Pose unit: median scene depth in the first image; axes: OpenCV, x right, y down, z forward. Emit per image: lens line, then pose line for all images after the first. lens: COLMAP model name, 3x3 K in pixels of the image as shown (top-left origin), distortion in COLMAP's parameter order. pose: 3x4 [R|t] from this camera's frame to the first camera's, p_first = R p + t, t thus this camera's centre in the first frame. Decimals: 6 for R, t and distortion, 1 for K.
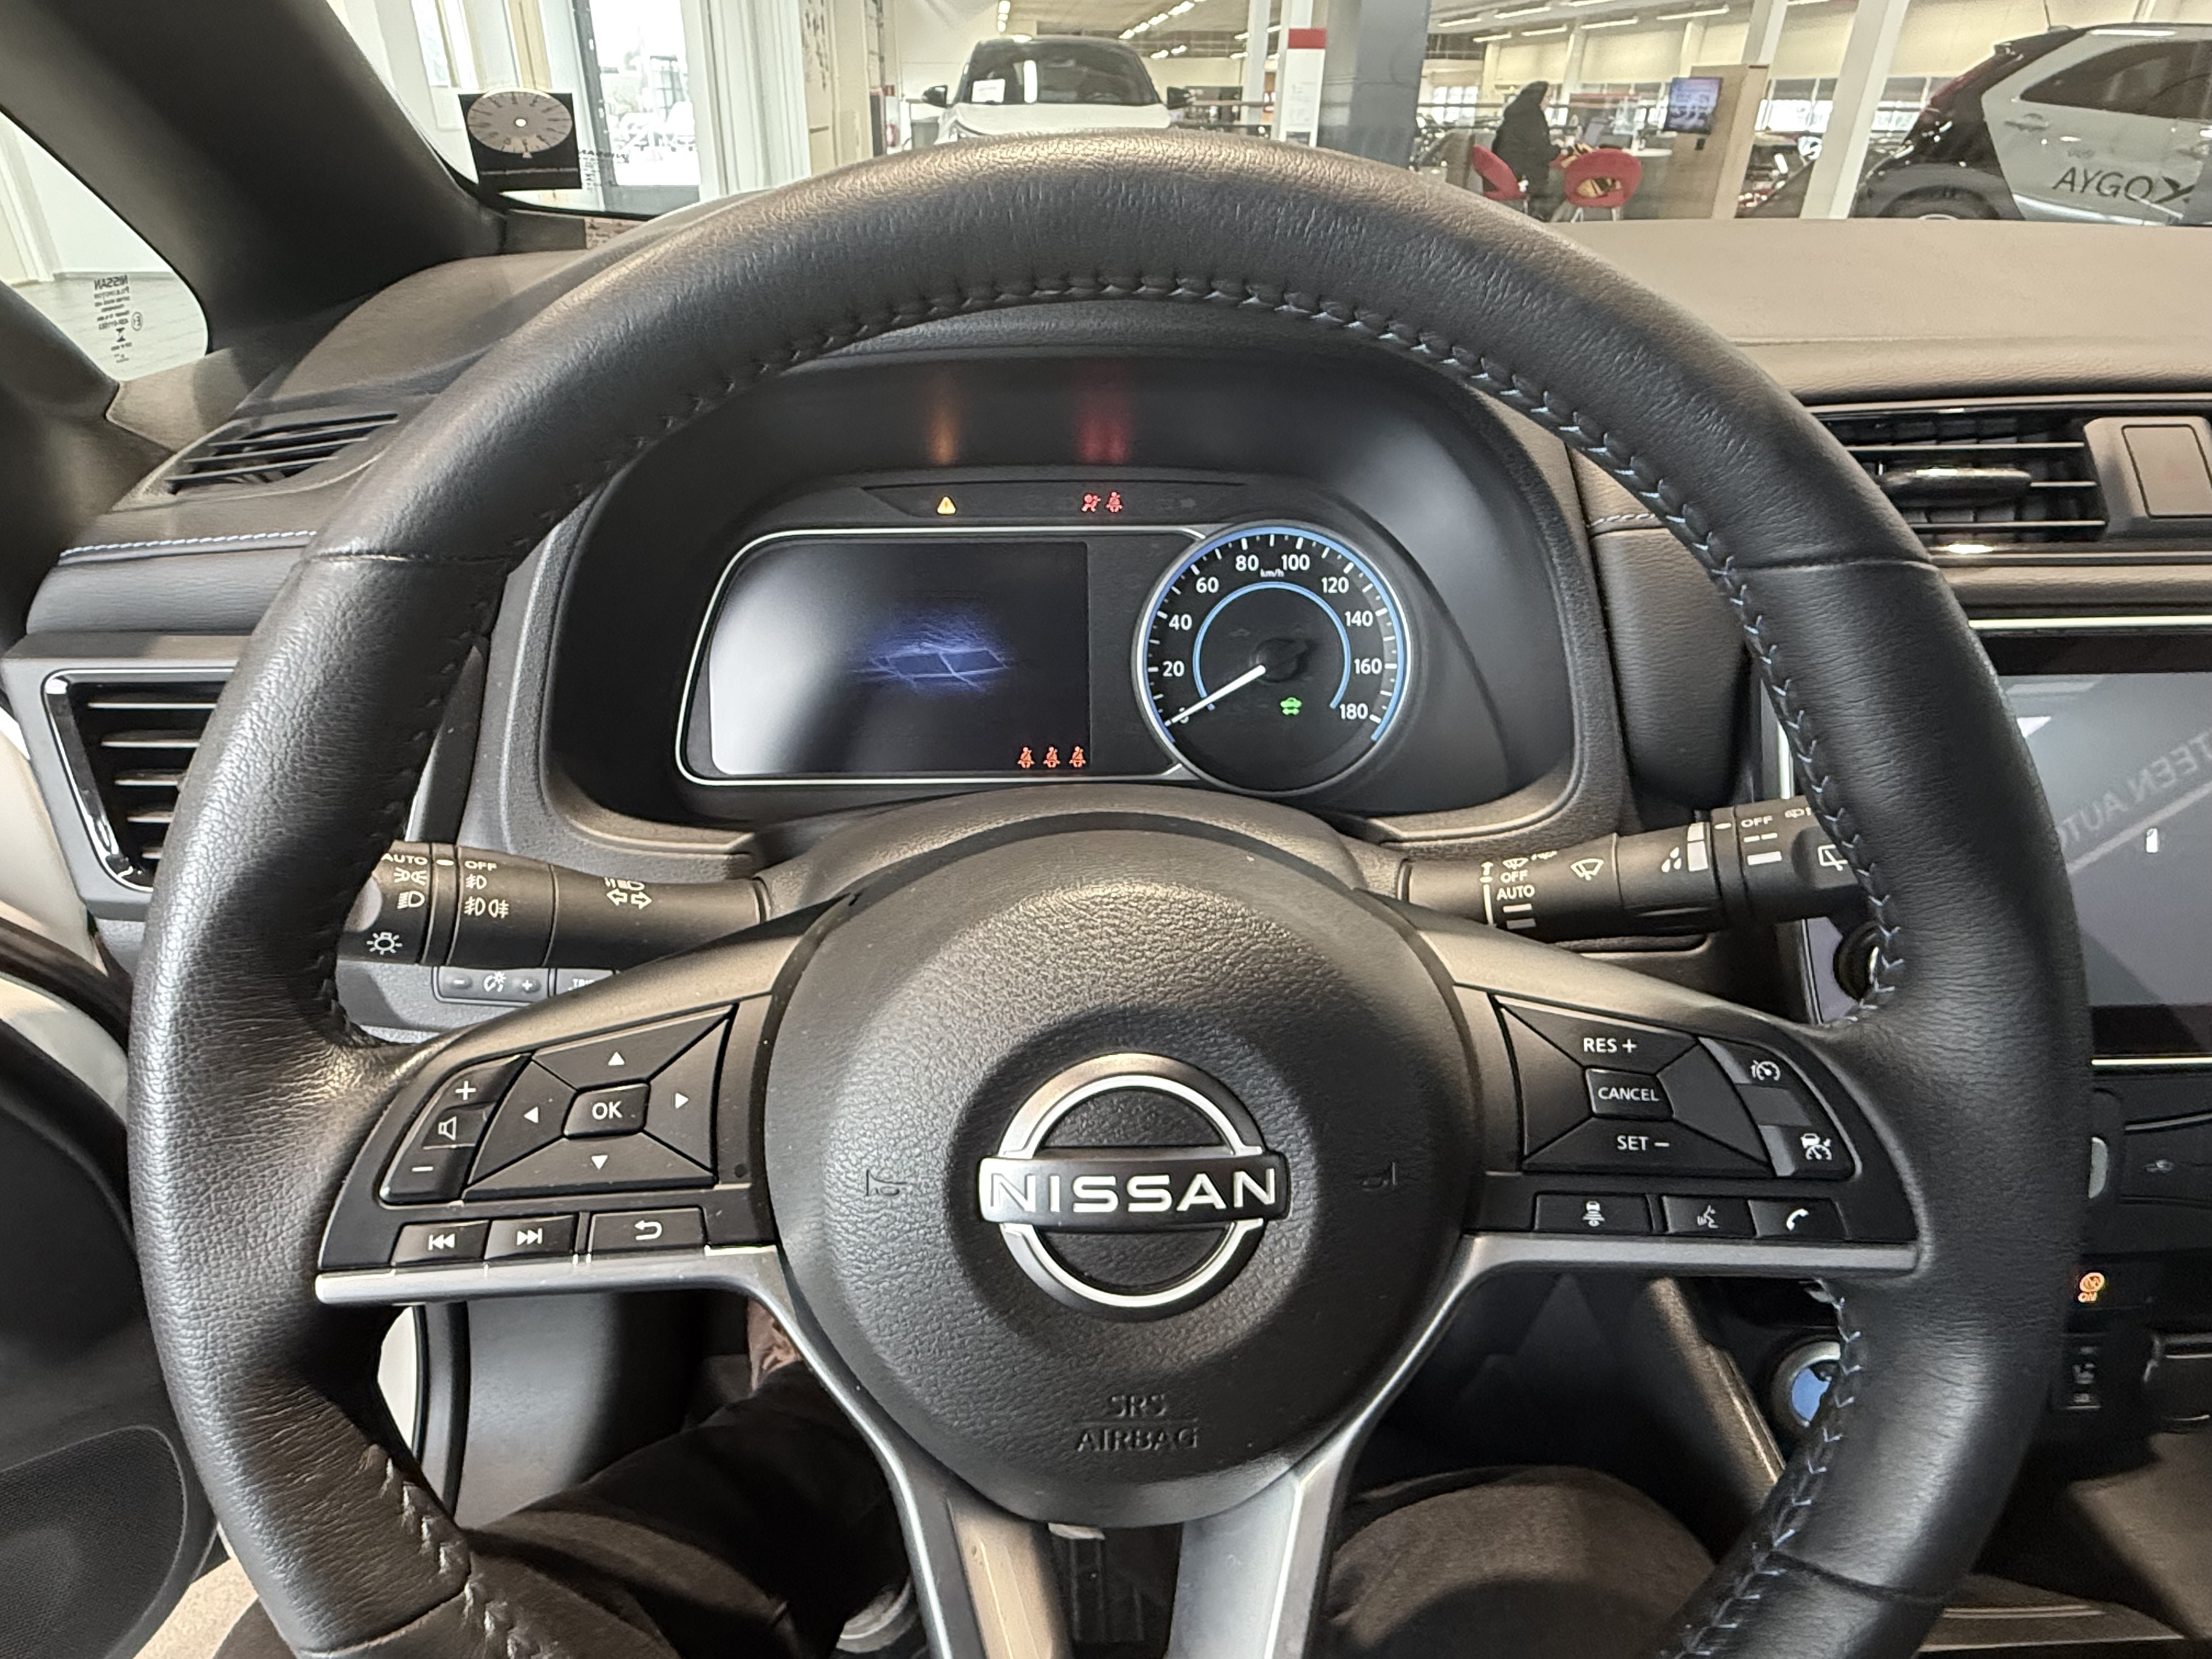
lens RADIAL K [[1281.0, 0, 1099.3], [0, 1281.0, 846.7], [0, 0, 1]] dist [0.027822, -0.000122]
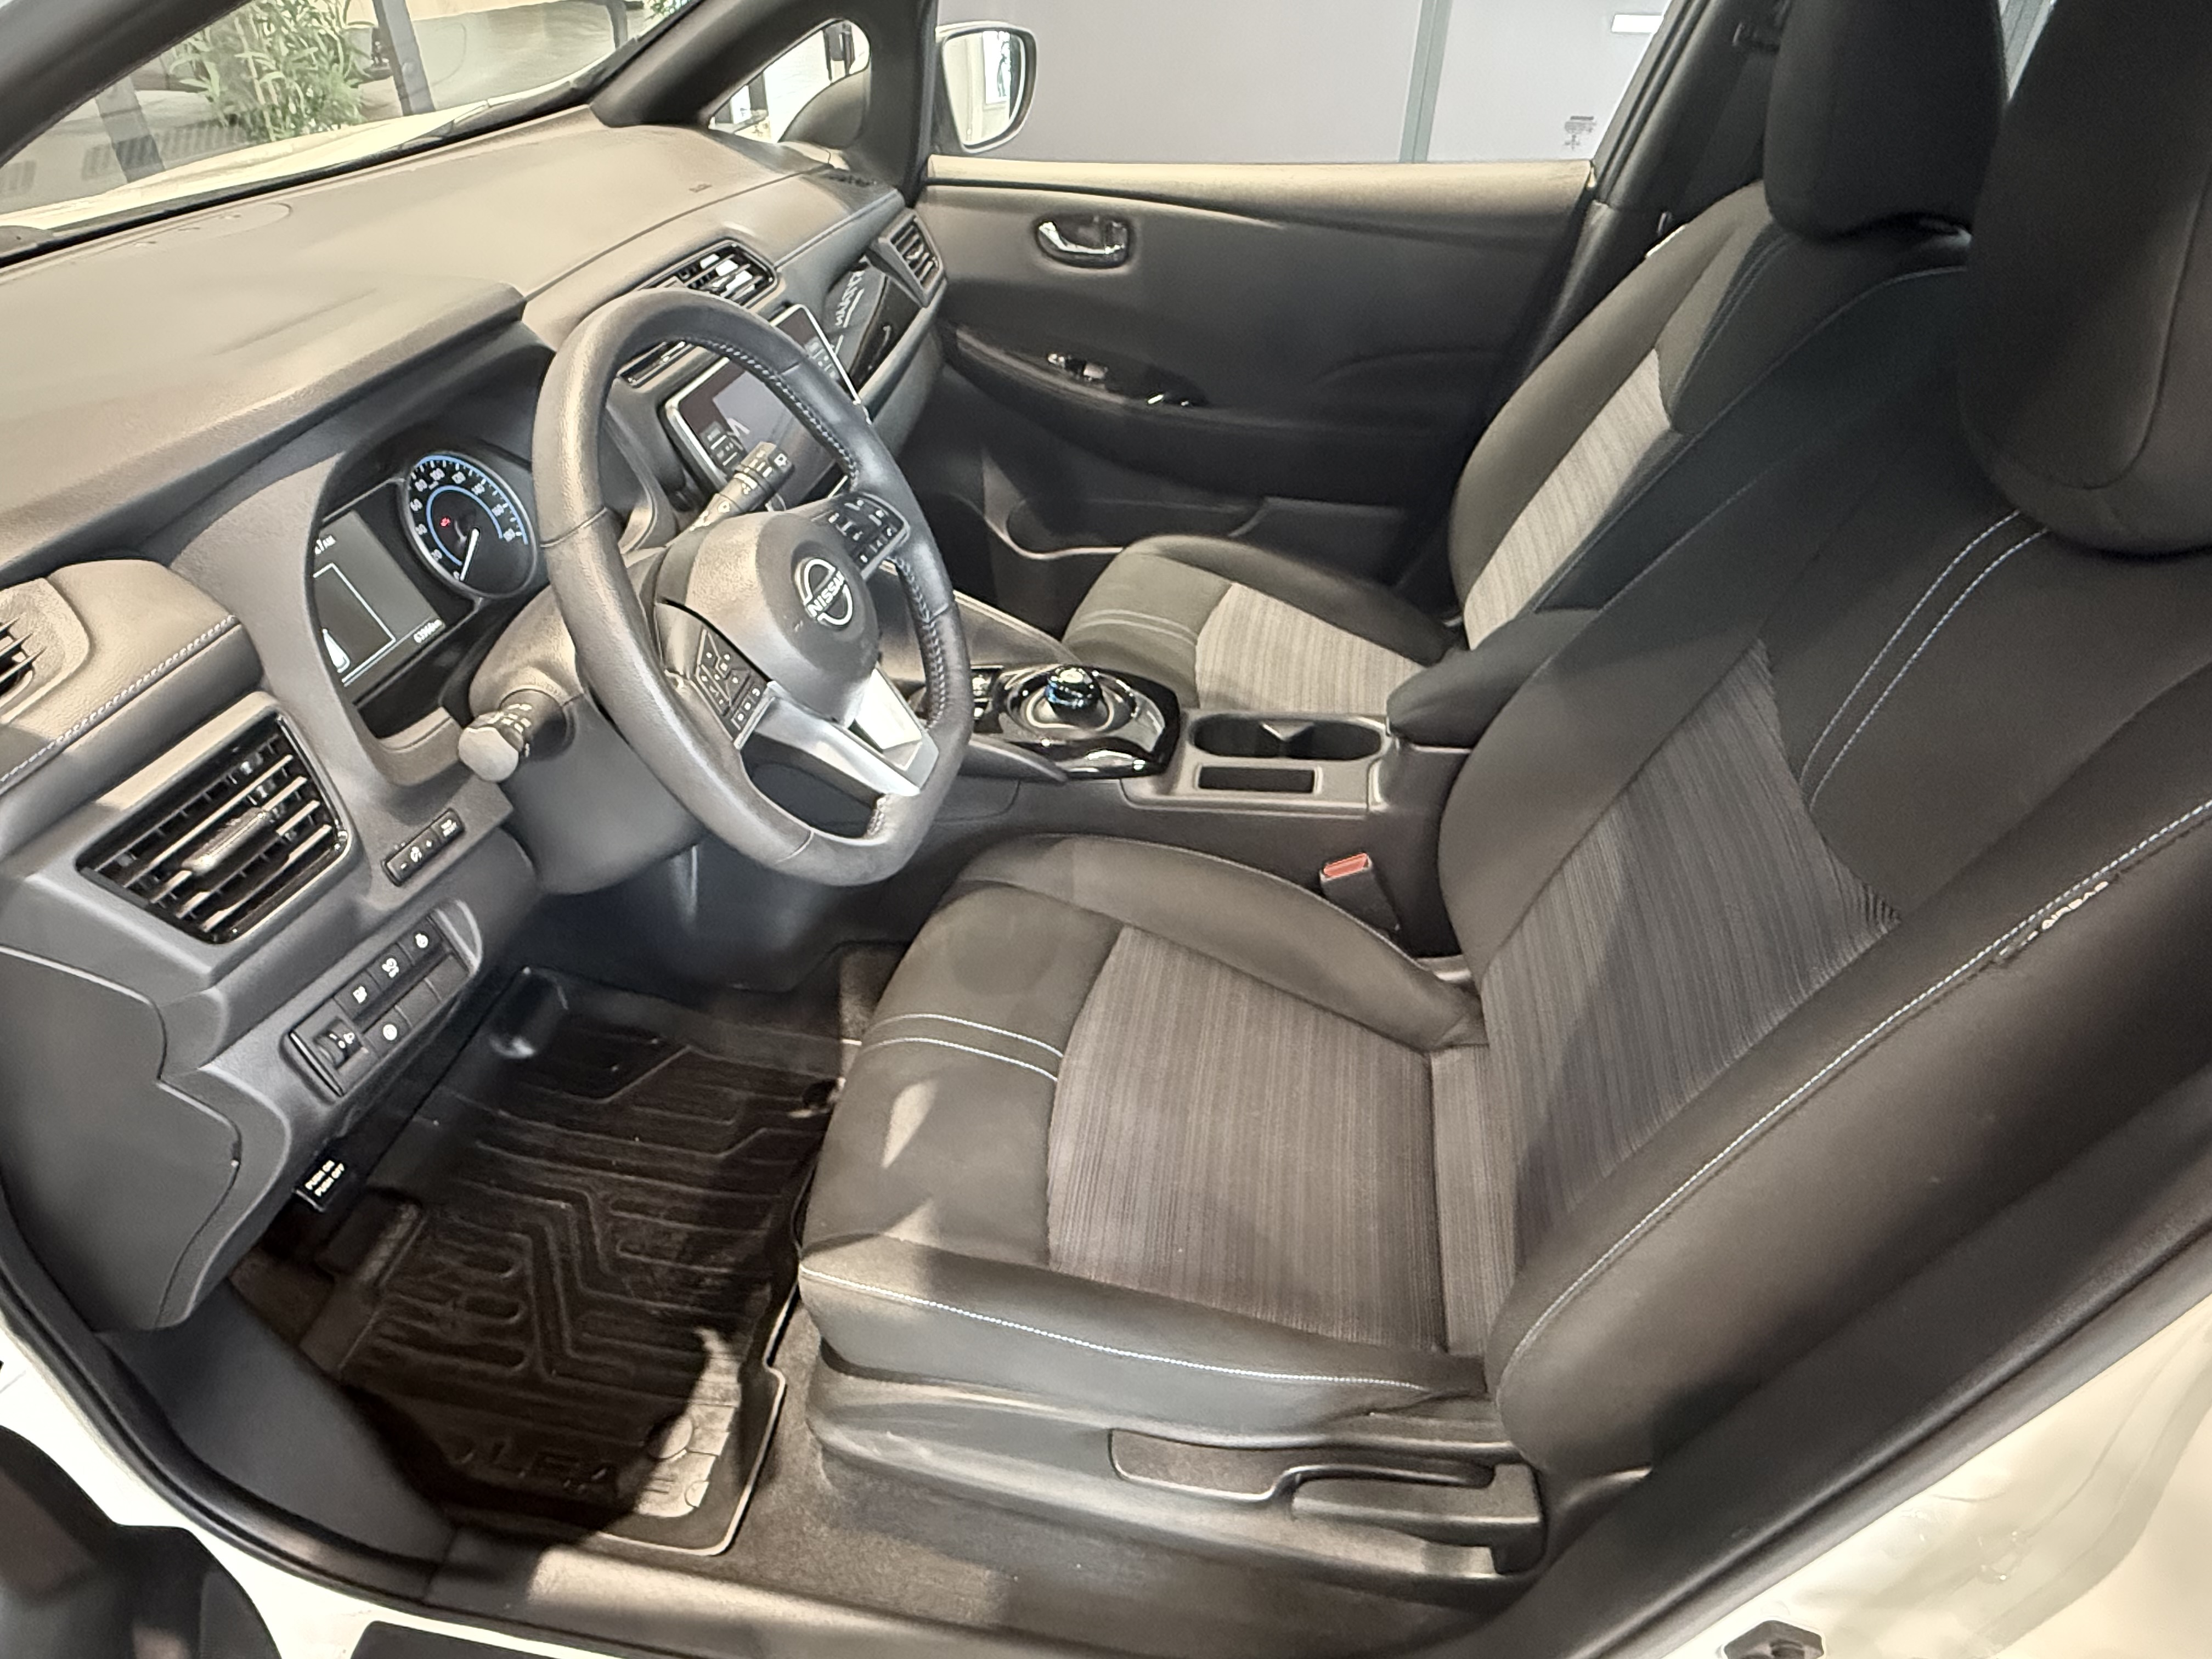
lens RADIAL K [[1248.0, 0, 1106.0], [0, 1248.0, 829.5], [0, 0, 1]] dist [-0.001315, 0.001103]
pose [[0.242421, -0.601917, 0.760874, -1.390527], [0.475697, 0.757267, 0.447503, -0.203176], [-0.845544, 0.253462, 0.469907, -0.539723]]
